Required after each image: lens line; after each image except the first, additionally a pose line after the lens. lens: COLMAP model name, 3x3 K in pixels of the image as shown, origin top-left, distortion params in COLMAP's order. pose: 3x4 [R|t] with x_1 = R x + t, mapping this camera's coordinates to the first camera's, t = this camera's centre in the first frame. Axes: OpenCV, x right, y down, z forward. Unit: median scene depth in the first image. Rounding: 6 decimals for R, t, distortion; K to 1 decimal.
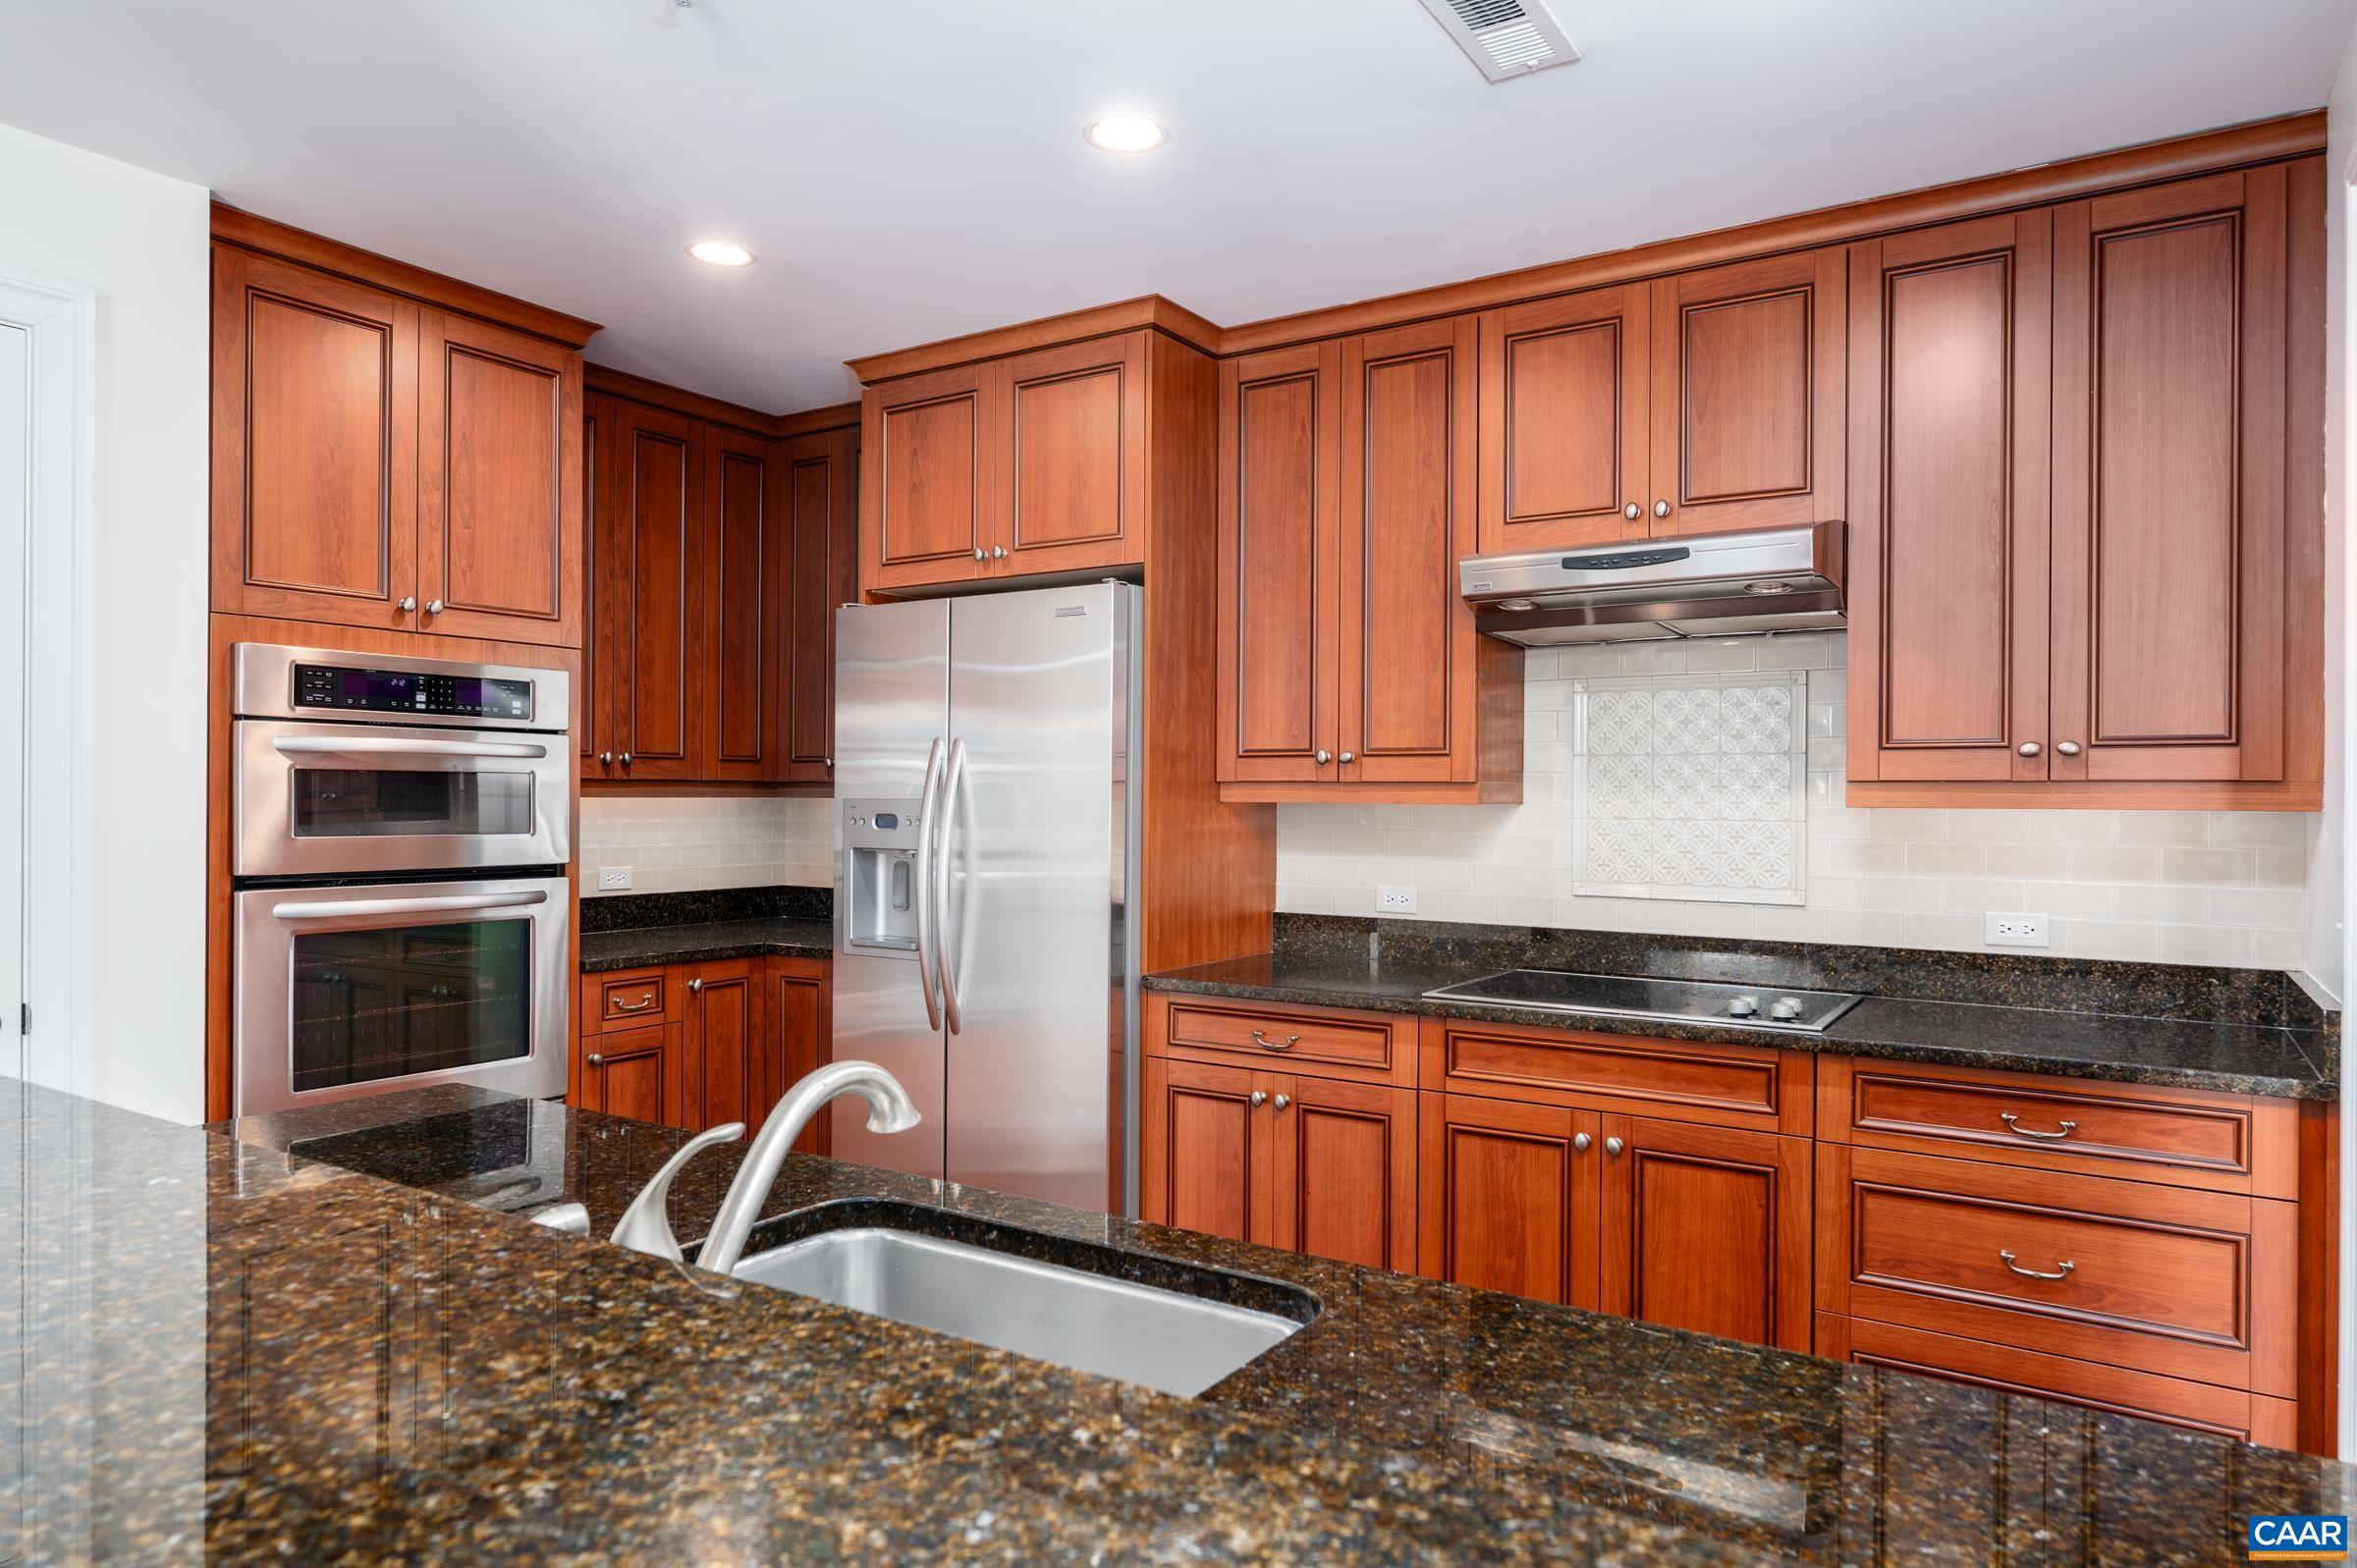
lens RADIAL K [[1441.1, 0, 1193.1], [0, 1441.1, 800.1], [0, 0, 1]] dist [-0.003619, 0.002044]
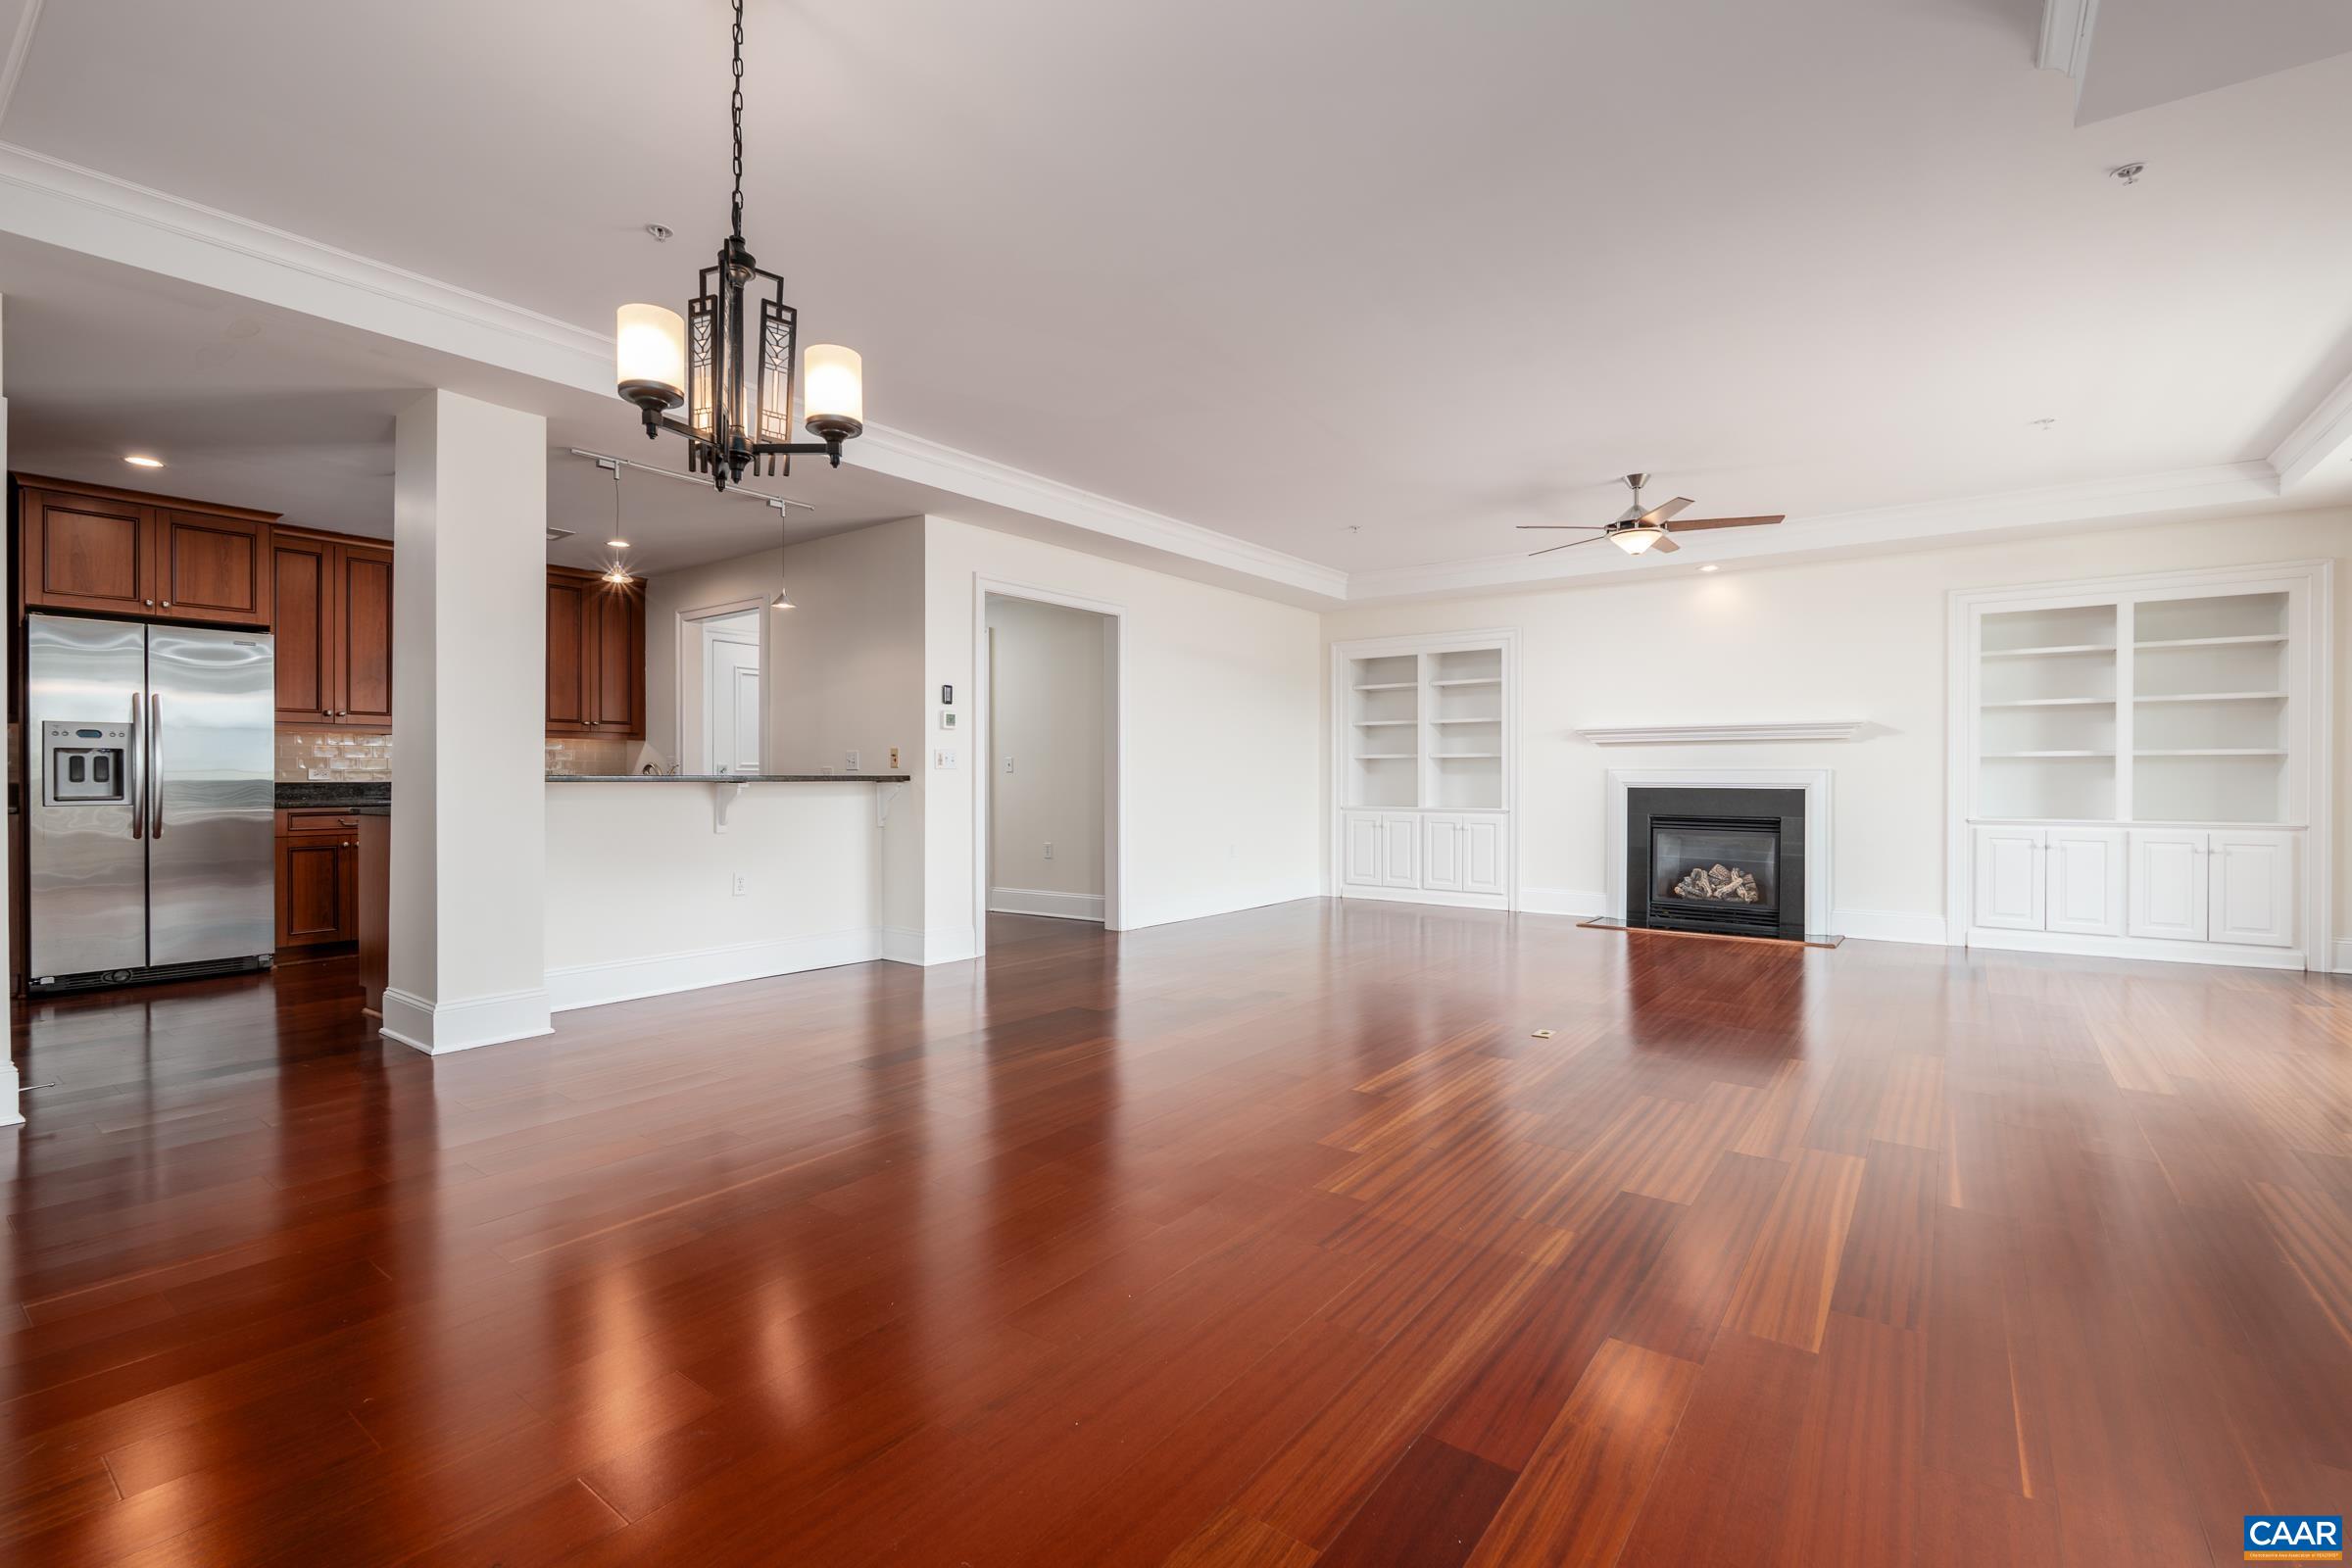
lens RADIAL K [[1047.2, 0, 1192.1], [0, 1047.2, 782.2], [0, 0, 1]] dist [-0.006487, 0.001246]
pose [[0.067291, -0.012226, 0.997658, -1.713511], [0.002442, 0.999924, 0.012090, 0.075298], [-0.997730, 0.001623, 0.067316, -0.638637]]
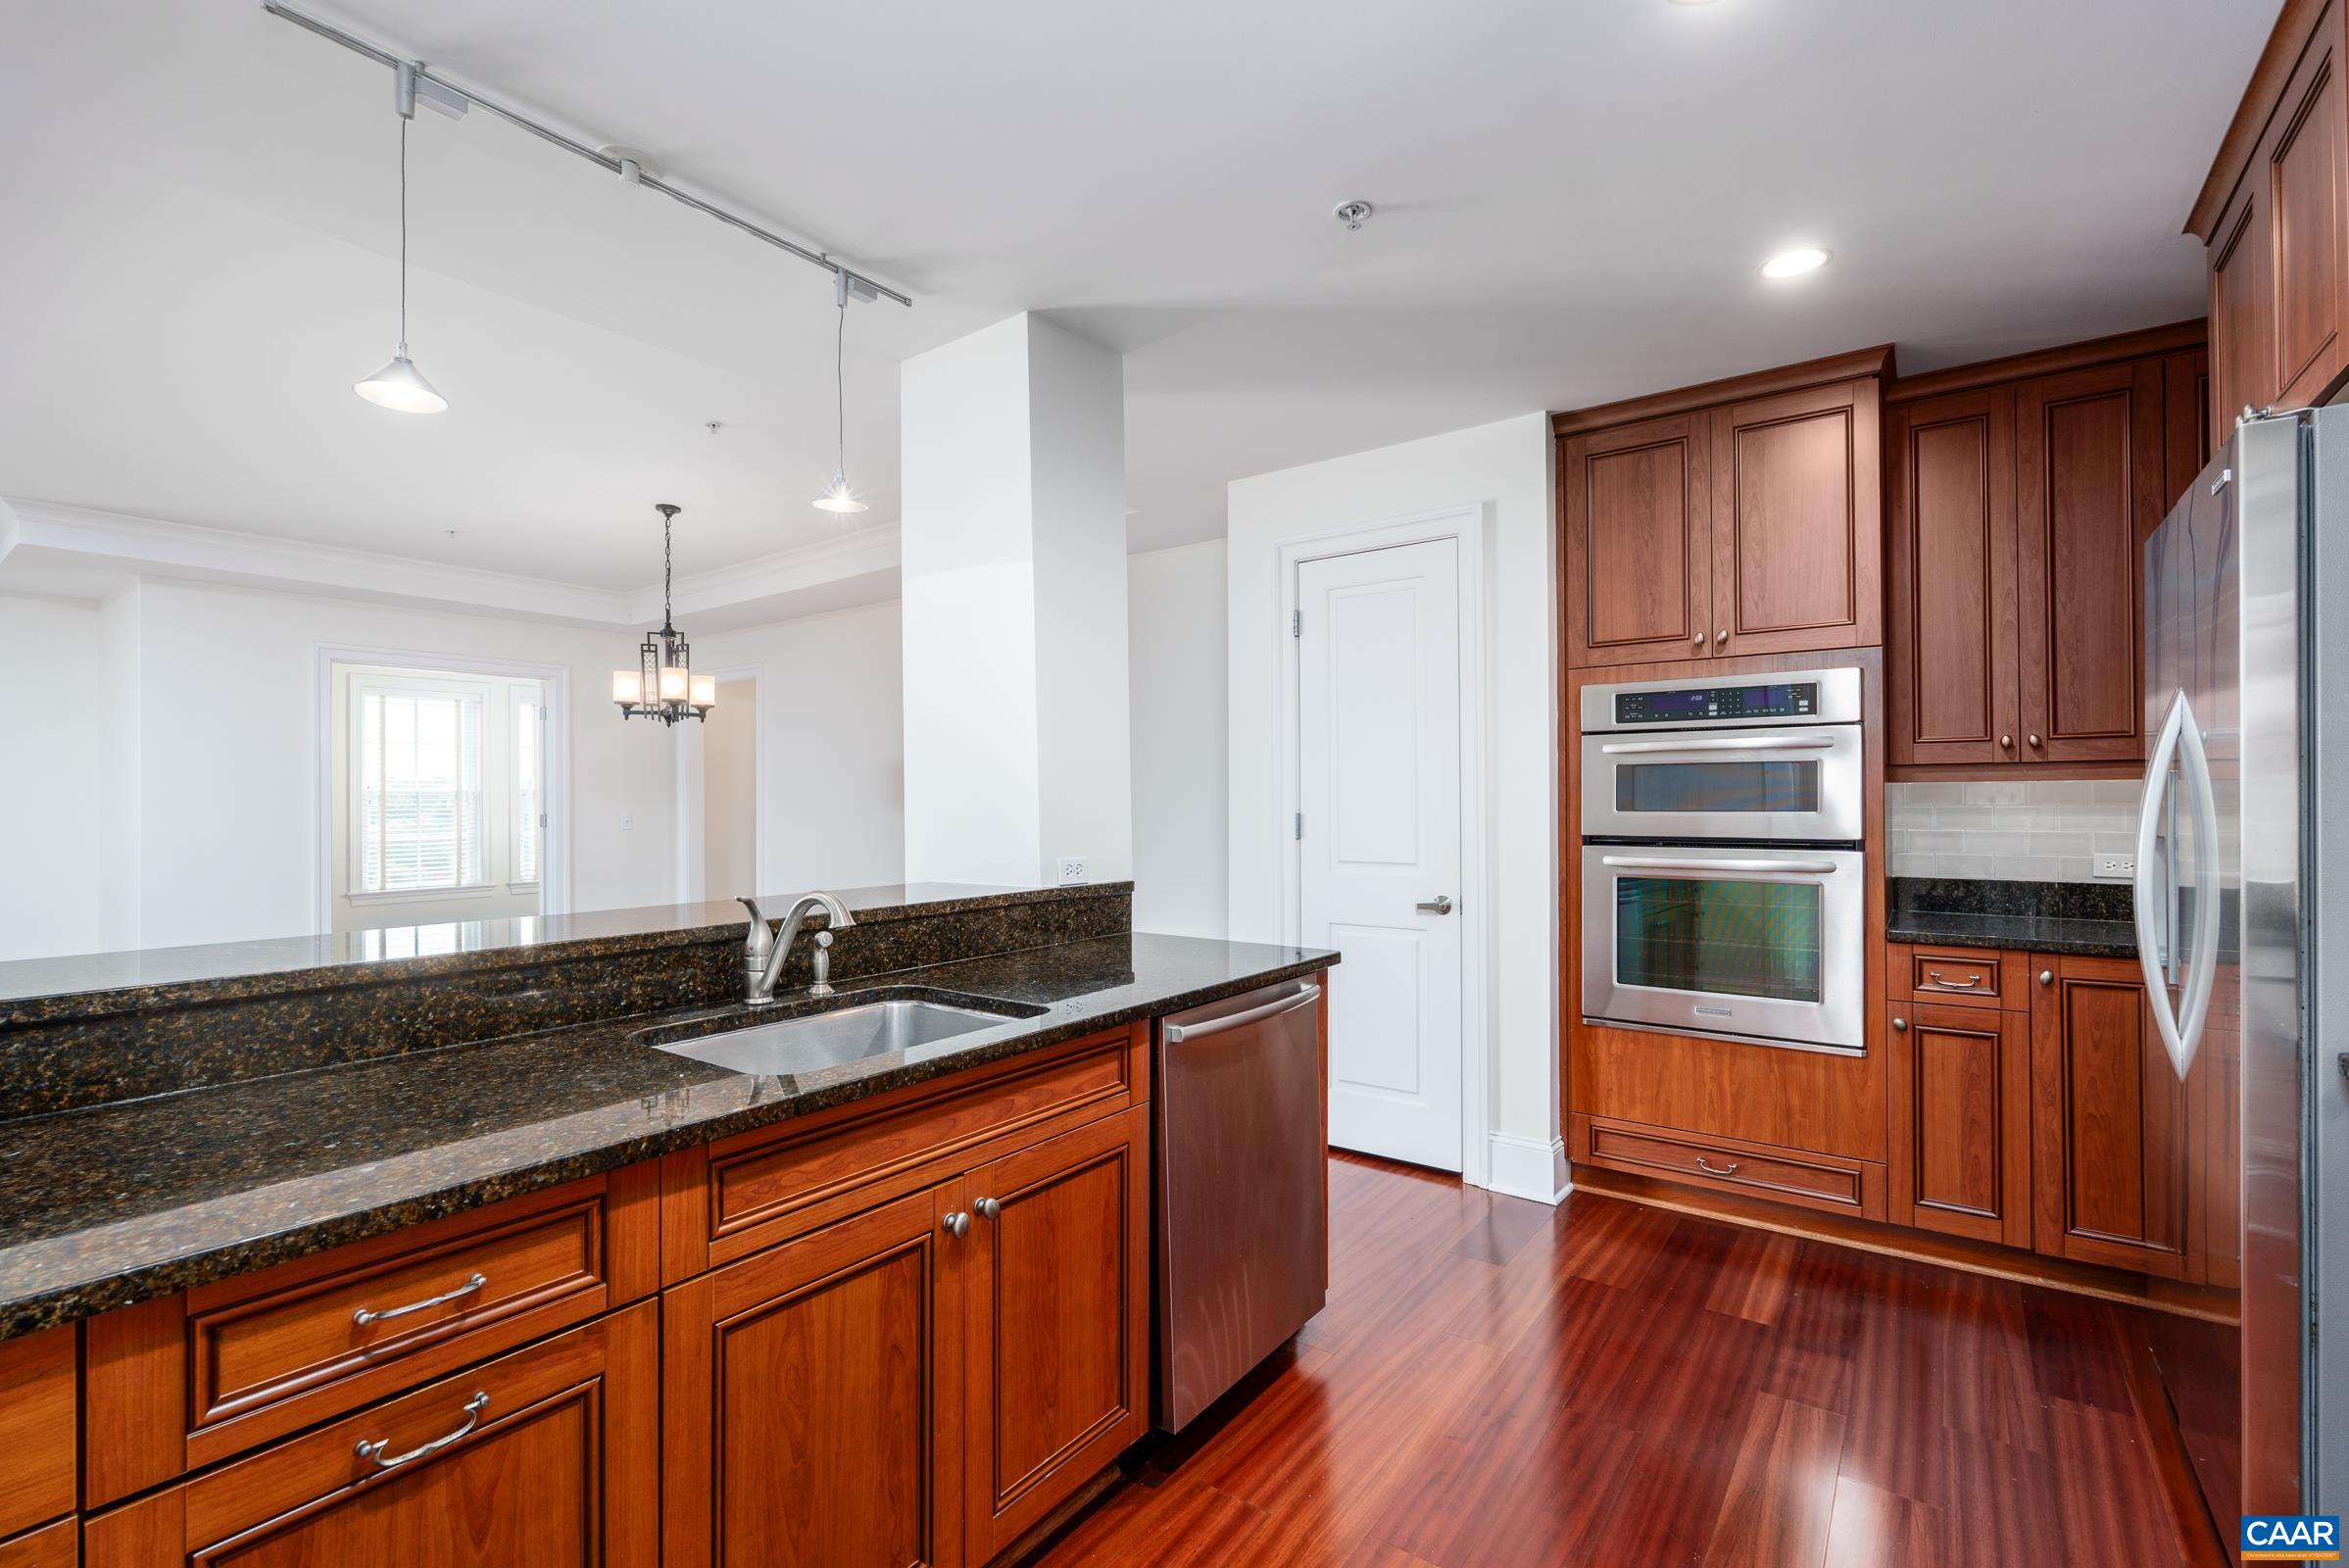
lens RADIAL K [[1045.9, 0, 1163.8], [0, 1045.9, 795.8], [0, 0, 1]] dist [-0.006487, 0.001246]
pose [[-0.073390, -0.011115, -0.997241, 0.454984], [0.002382, 0.999933, -0.011320, 0.019438], [0.997300, -0.003206, -0.073359, 0.576176]]
